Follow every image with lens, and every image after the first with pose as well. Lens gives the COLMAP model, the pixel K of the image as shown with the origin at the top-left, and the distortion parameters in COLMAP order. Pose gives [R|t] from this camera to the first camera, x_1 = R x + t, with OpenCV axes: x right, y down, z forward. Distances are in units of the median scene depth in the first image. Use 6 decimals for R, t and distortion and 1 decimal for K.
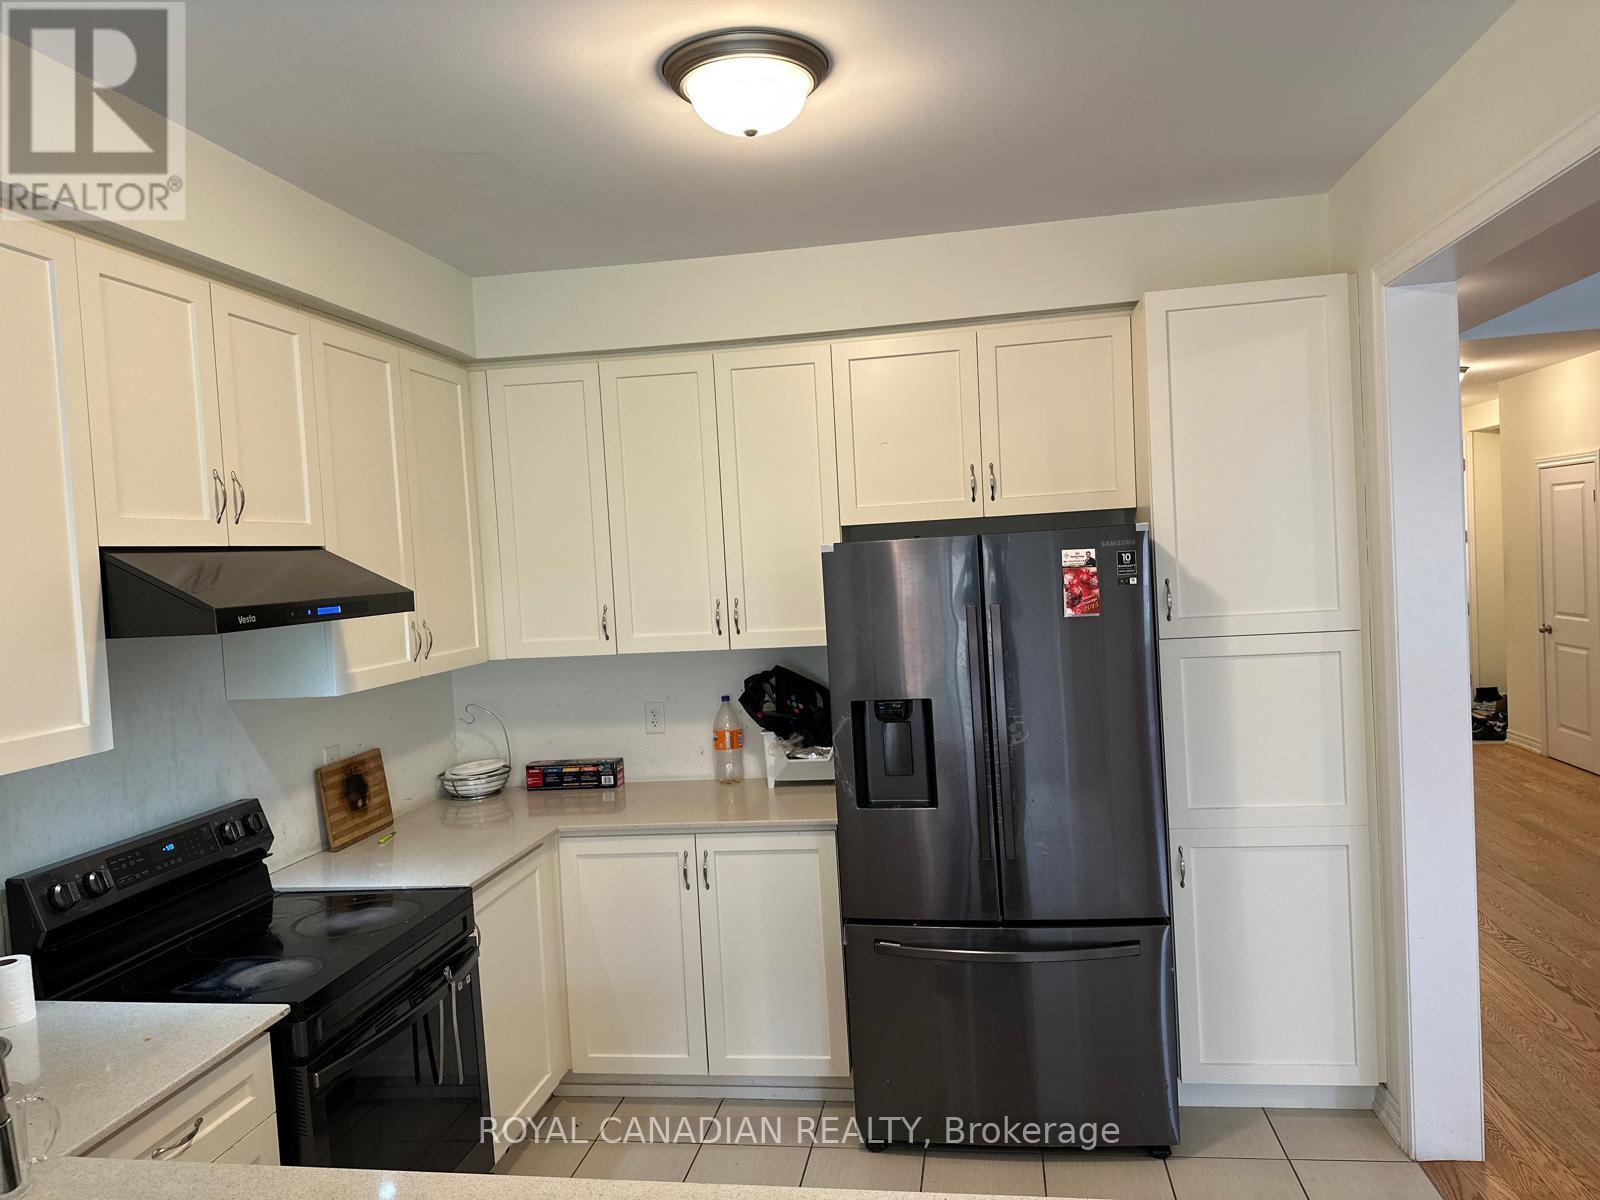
lens RADIAL K [[1122.4, 0, 821.0], [0, 1122.4, 596.4], [0, 0, 1]] dist [0.081928, -0.065133]
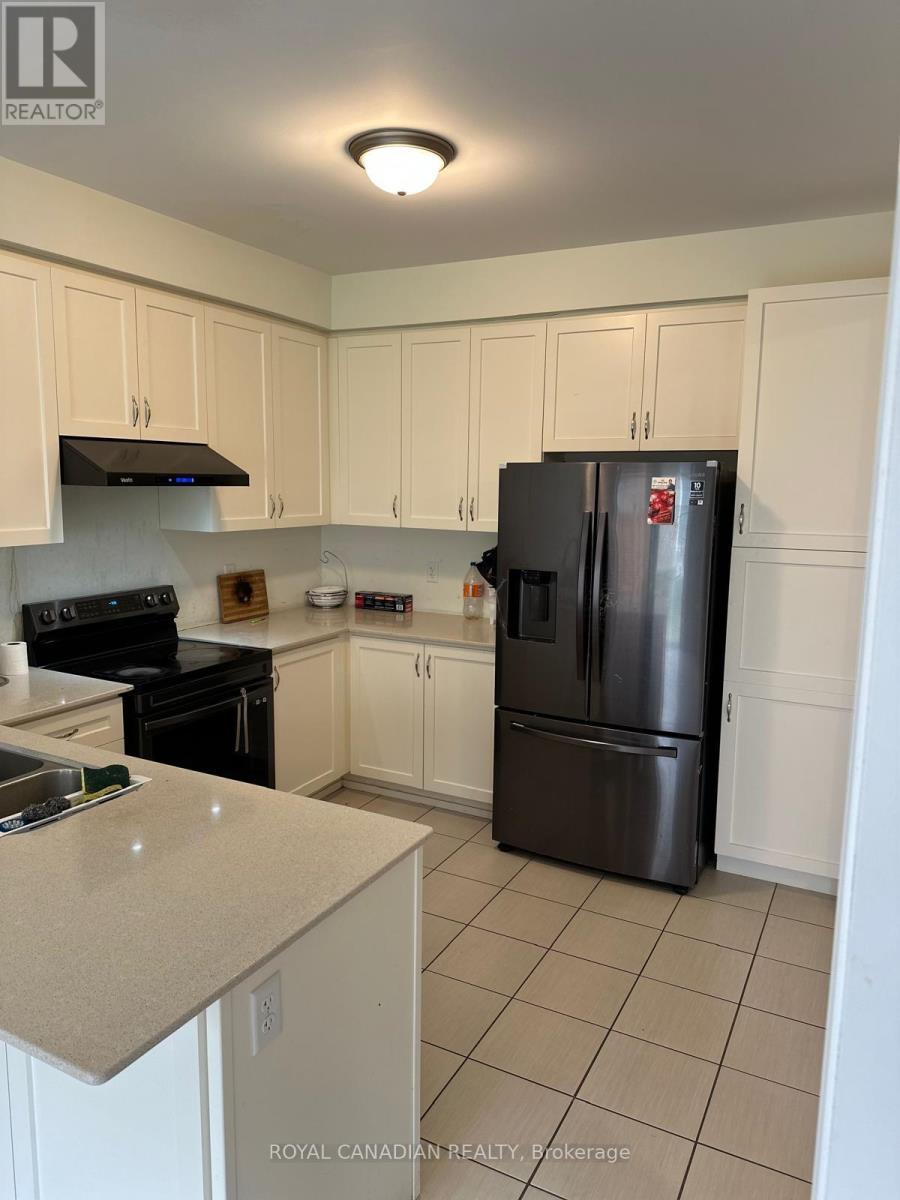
lens RADIAL K [[841.8, 0, 459.8], [0, 841.8, 596.1], [0, 0, 1]] dist [0.081928, -0.065133]
pose [[0.942658, 0.114111, -0.313647, 0.318549], [-0.078497, 0.989177, 0.123962, -0.005527], [0.324398, -0.092233, 0.941413, -0.095856]]
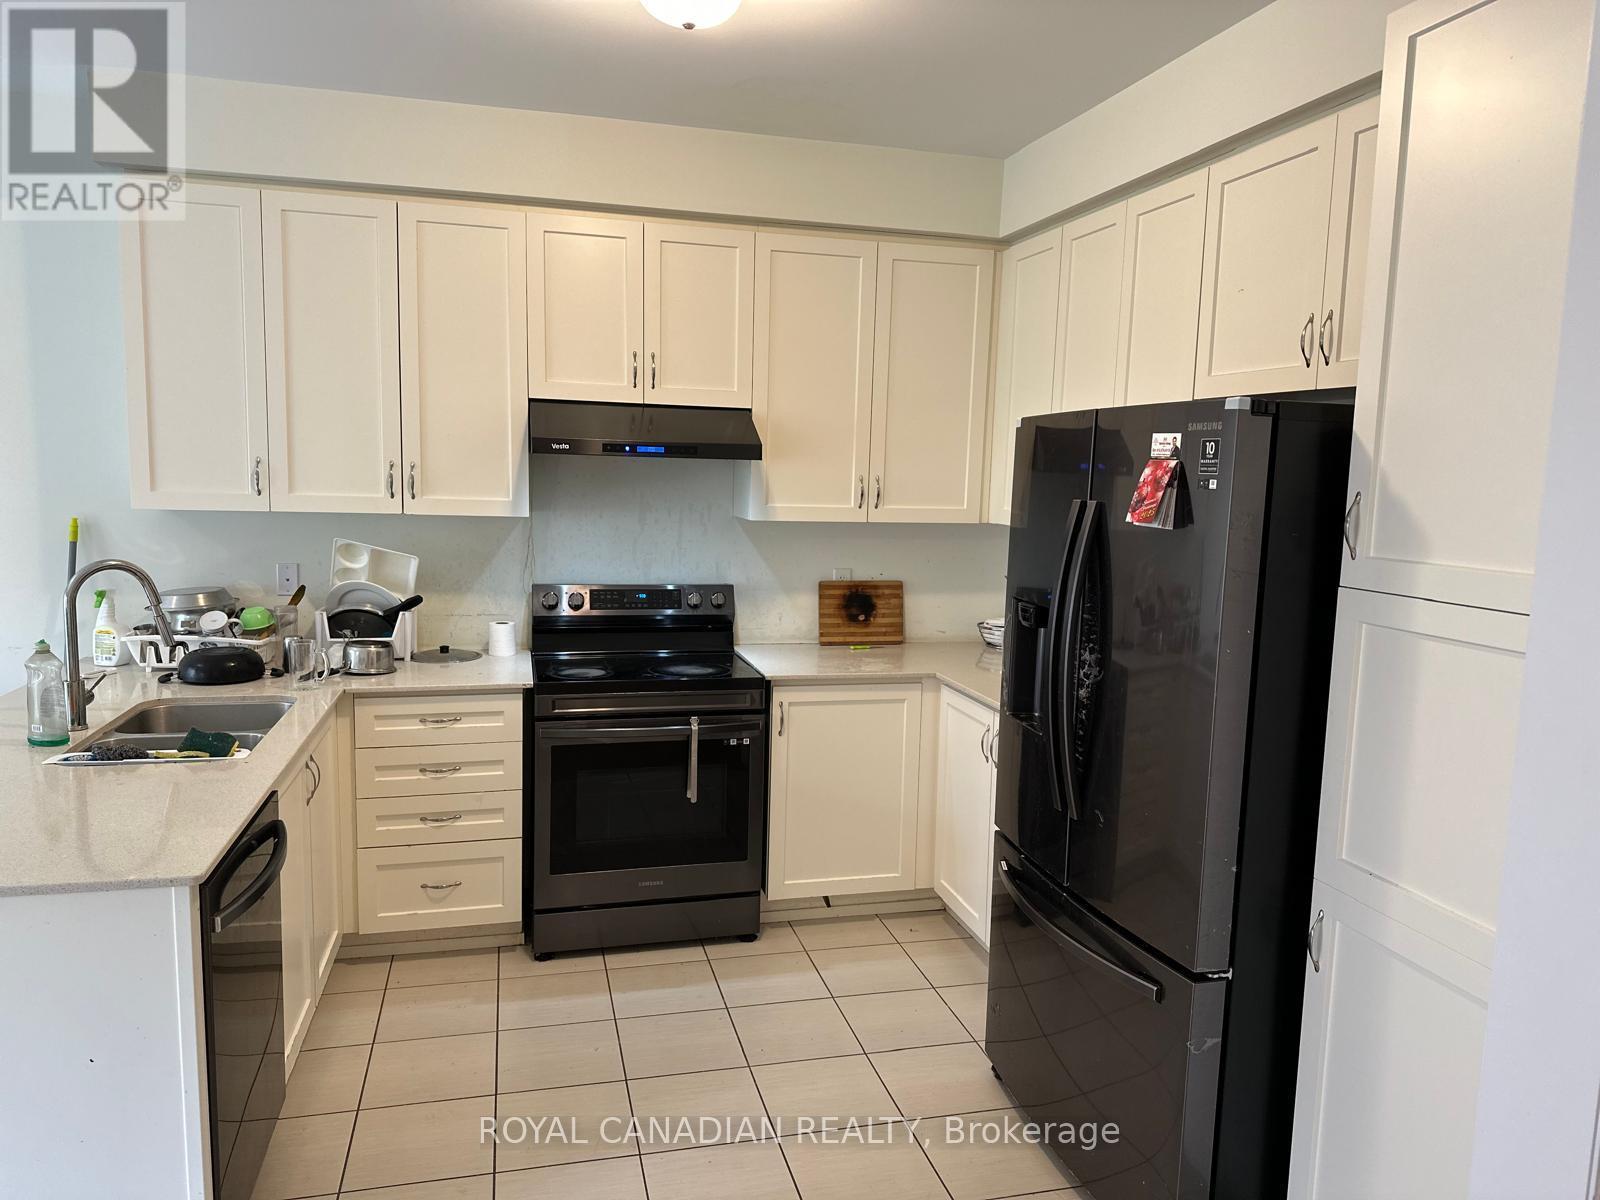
lens RADIAL K [[1122.4, 0, 793.7], [0, 1122.4, 603.0], [0, 0, 1]] dist [0.081928, -0.065133]
pose [[0.382110, 0.177900, -0.906832, 0.758478], [-0.080834, 0.983968, 0.158972, -0.029406], [0.920575, 0.012558, 0.390364, 0.477910]]
